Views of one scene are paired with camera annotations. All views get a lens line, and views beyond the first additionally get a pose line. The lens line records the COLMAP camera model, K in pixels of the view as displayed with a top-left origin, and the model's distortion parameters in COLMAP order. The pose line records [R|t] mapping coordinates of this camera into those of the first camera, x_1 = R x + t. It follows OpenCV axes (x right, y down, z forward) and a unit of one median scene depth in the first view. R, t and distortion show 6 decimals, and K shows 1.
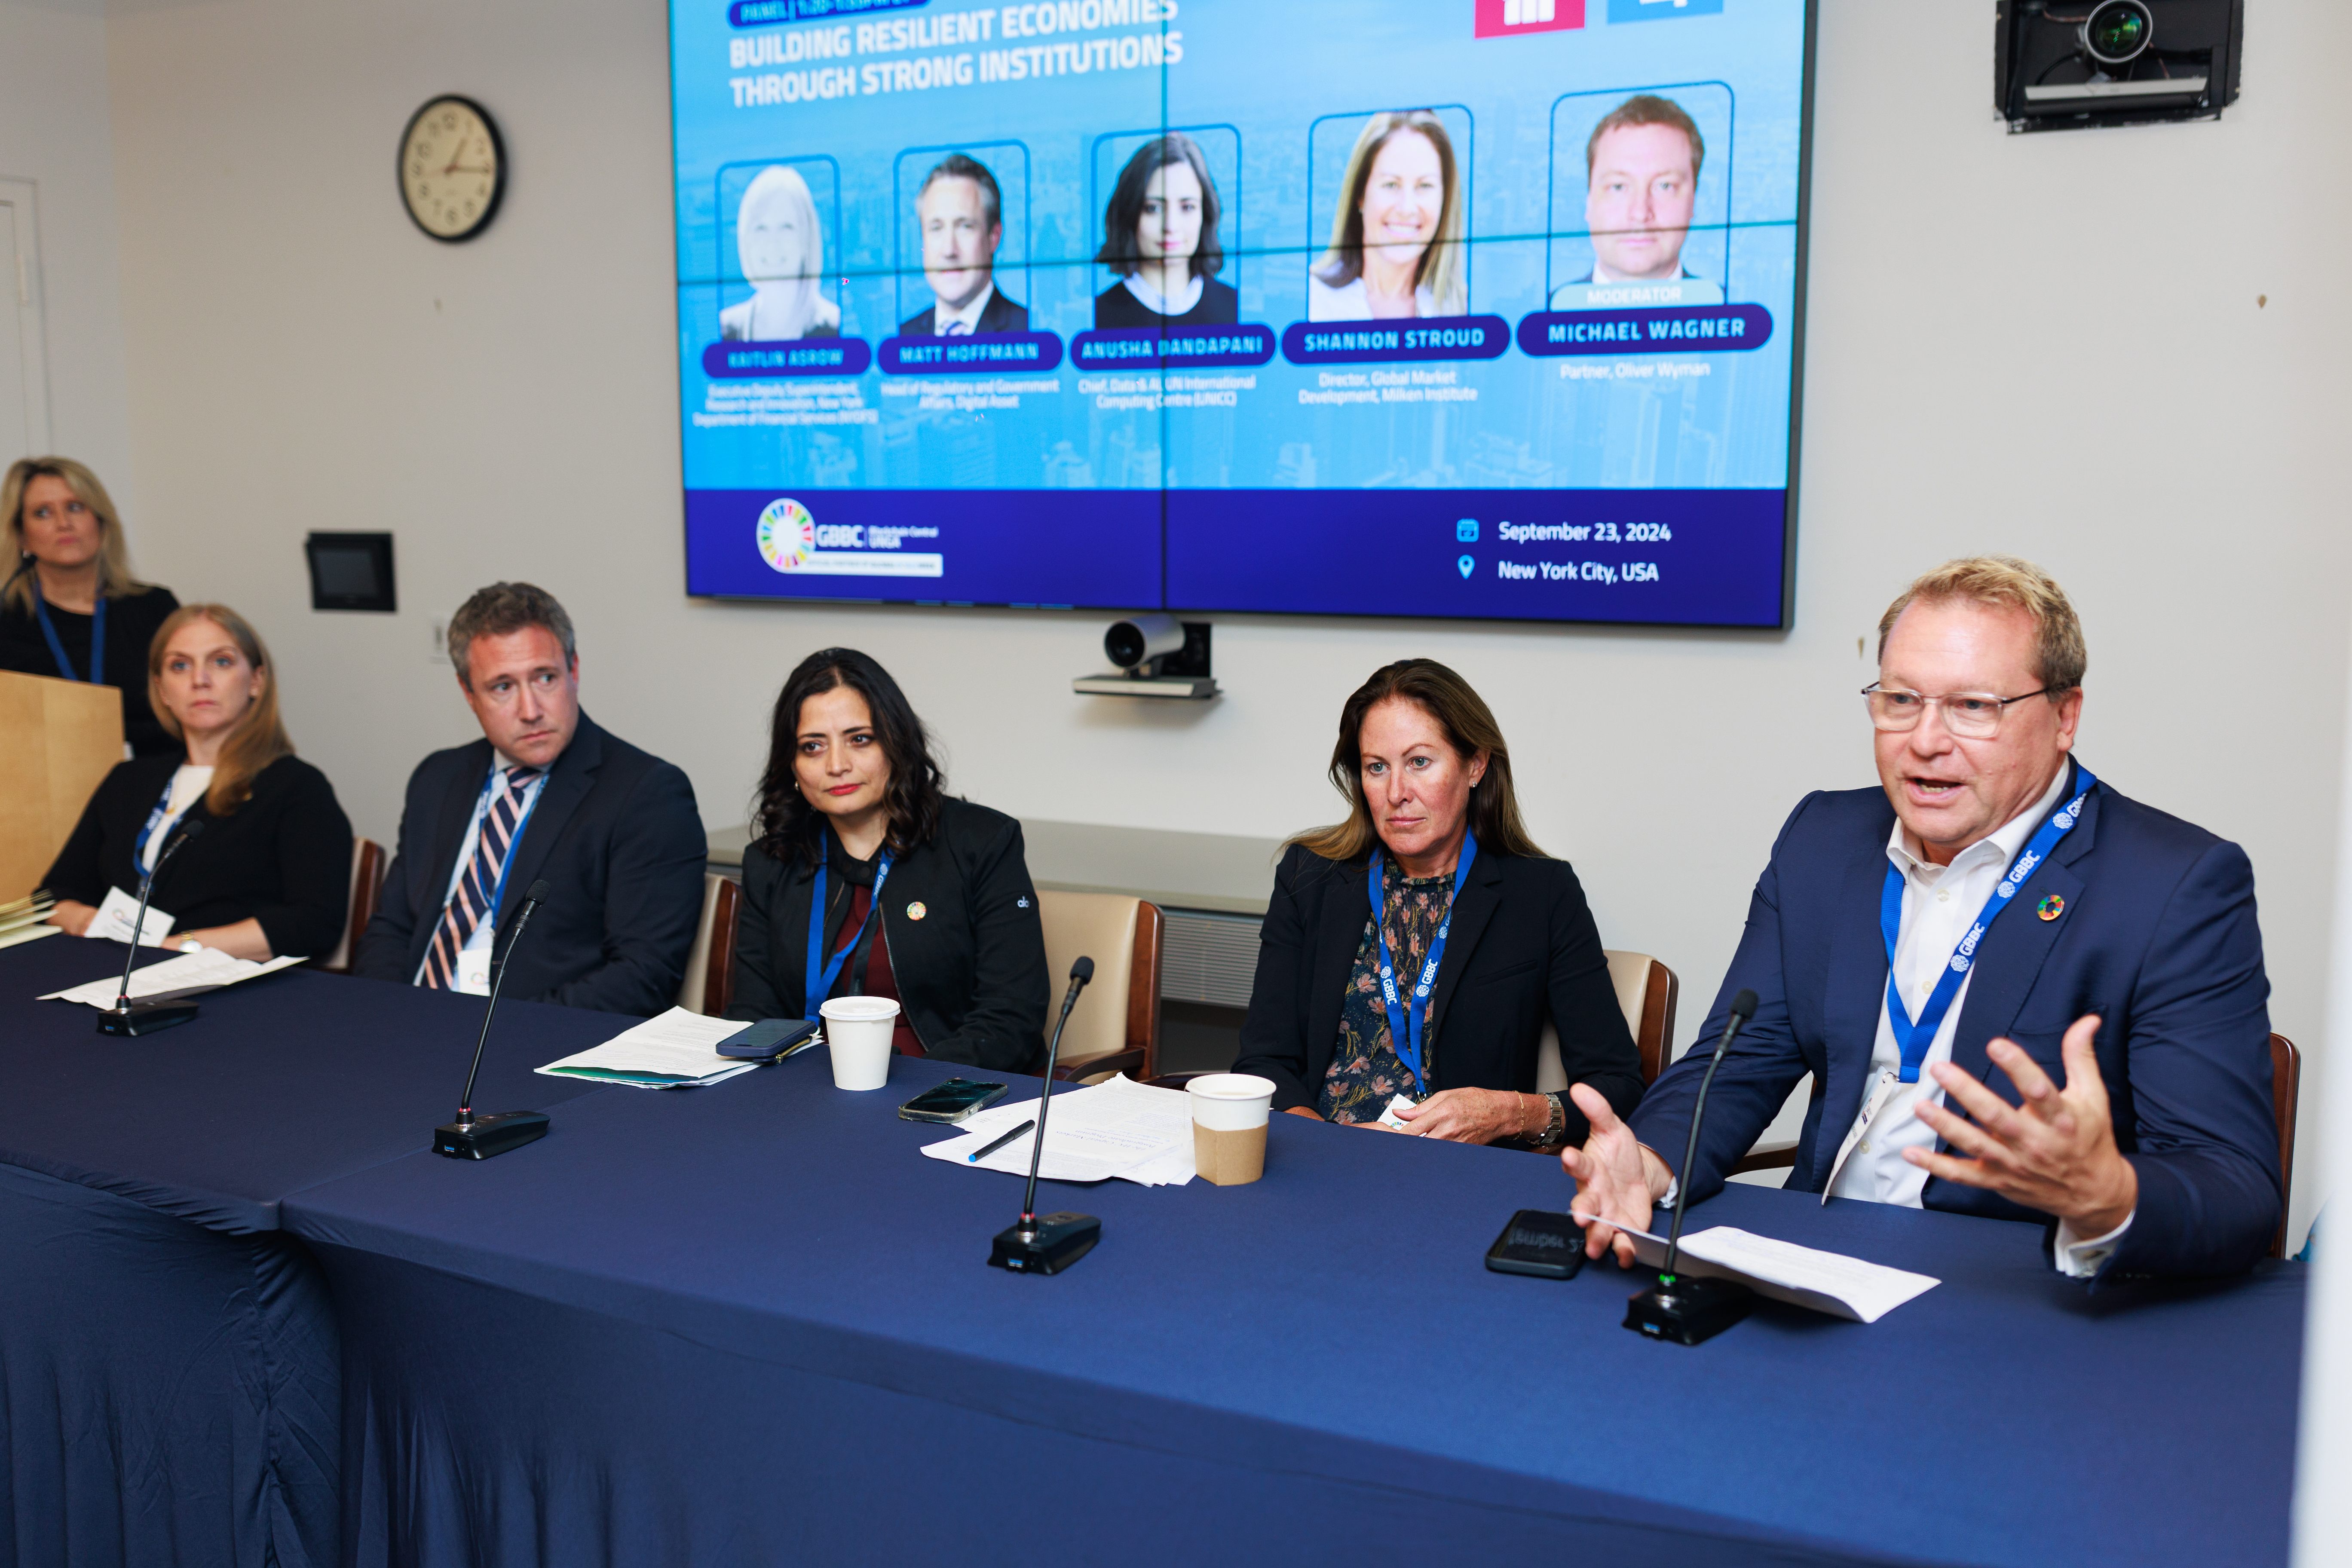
lens RADIAL K [[2258.5, 0, 1165.6], [0, 2258.5, 791.6], [0, 0, 1]] dist [0.019834, -0.017684]
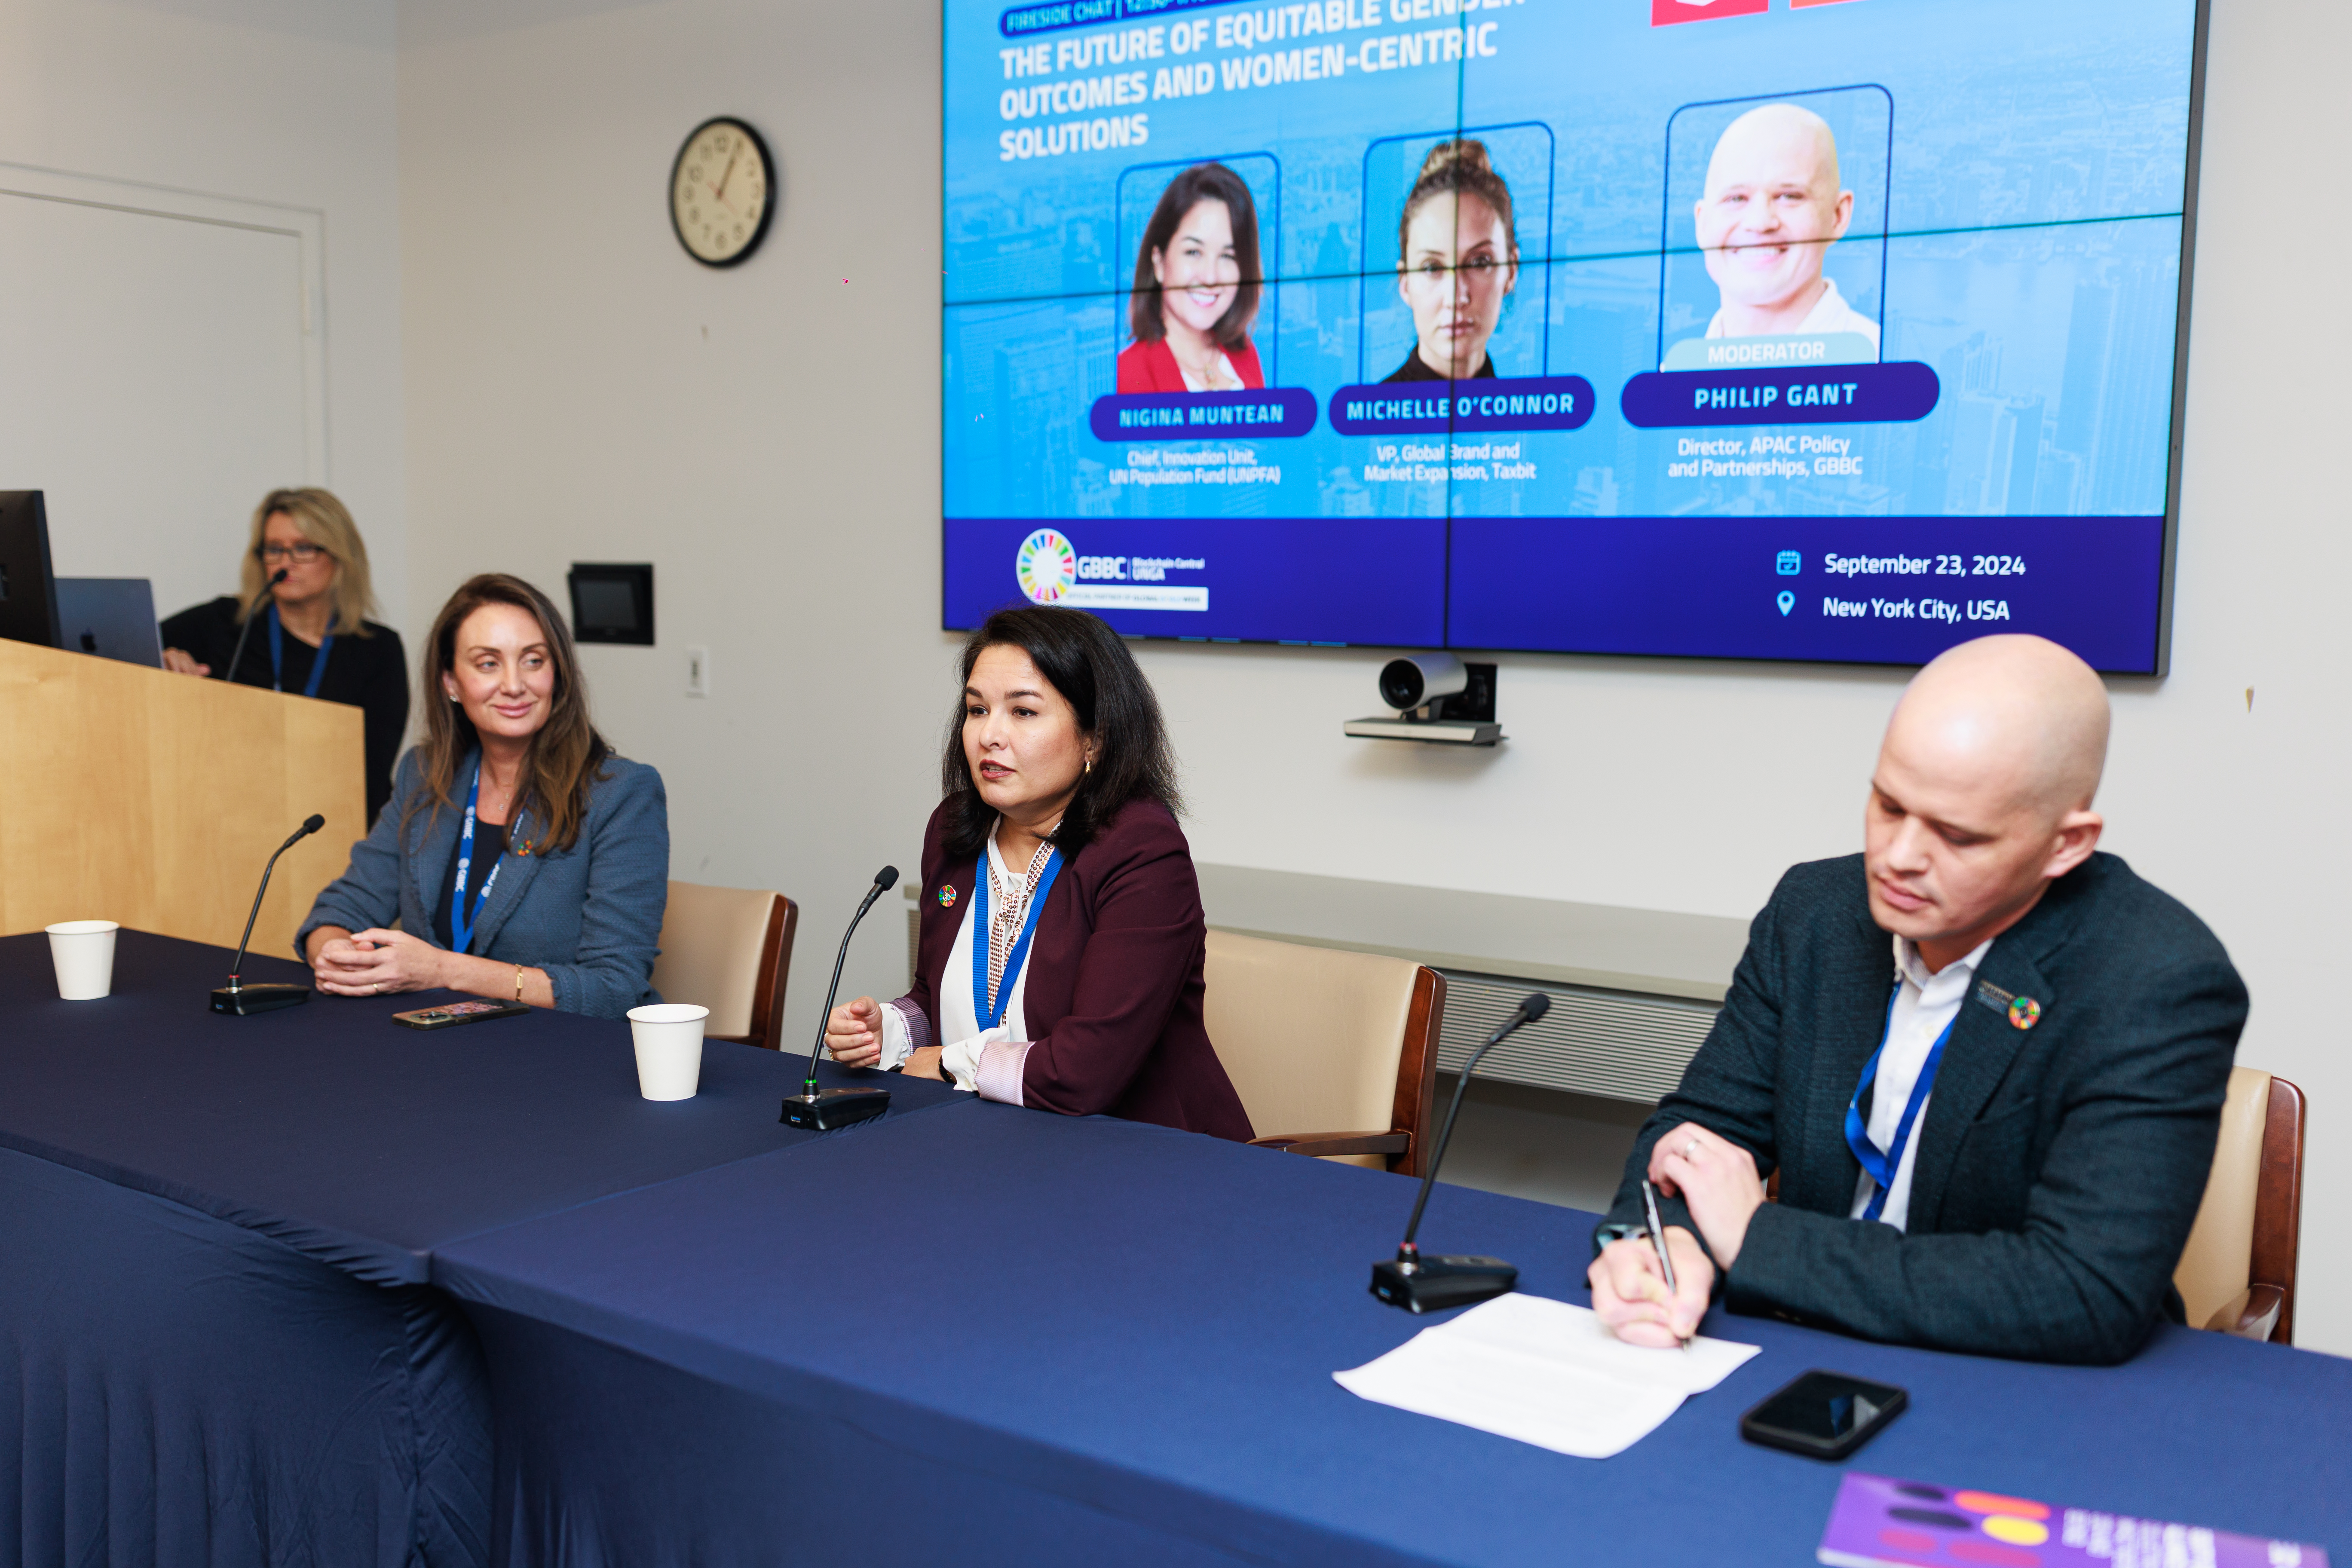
lens RADIAL K [[2258.5, 0, 1165.6], [0, 2258.5, 791.6], [0, 0, 1]] dist [0.019834, -0.017684]
pose [[0.992440, 0.024832, -0.120192, -0.001935], [-0.028830, 0.999084, -0.031638, 0.011051], [0.119297, 0.034864, 0.992246, 0.079467]]
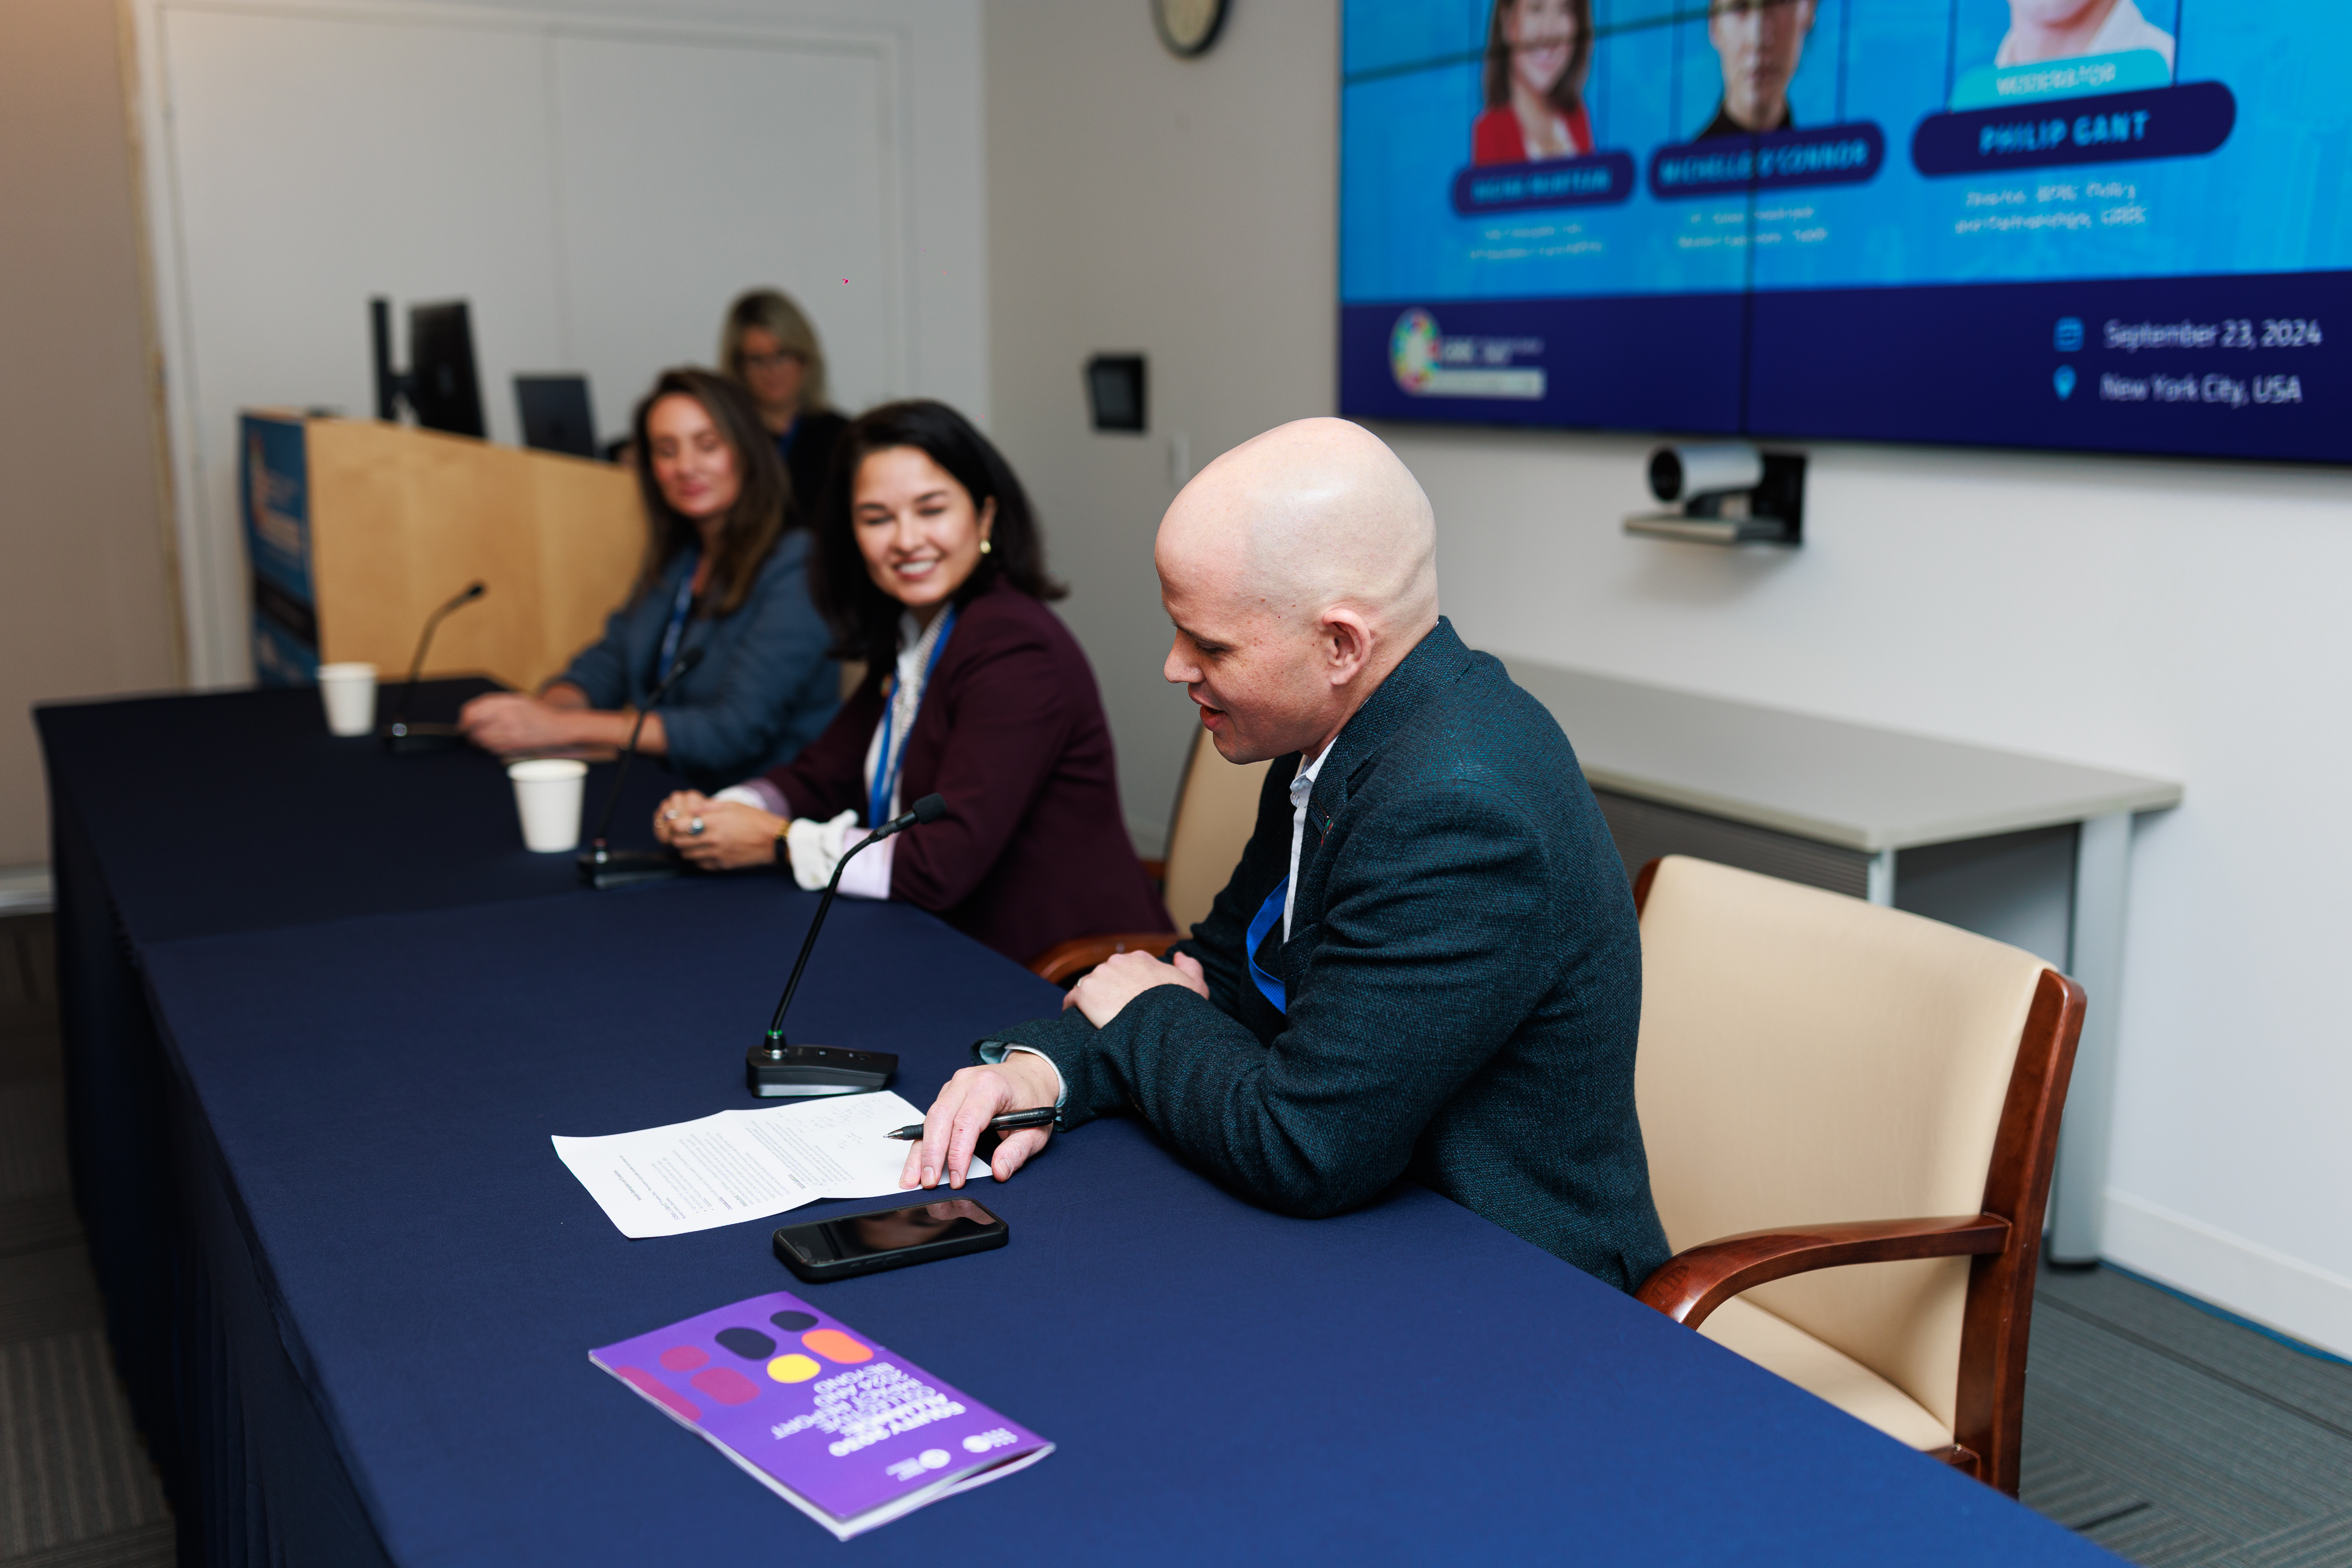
lens RADIAL K [[2285.3, 0, 1175.9], [0, 2285.3, 757.5], [0, 0, 1]] dist [-0.003235, 0.006310]
pose [[0.841994, 0.092164, -0.531557, 0.300436], [-0.067958, 0.995570, 0.064971, -0.004205], [0.535190, -0.018582, 0.844527, 0.193022]]
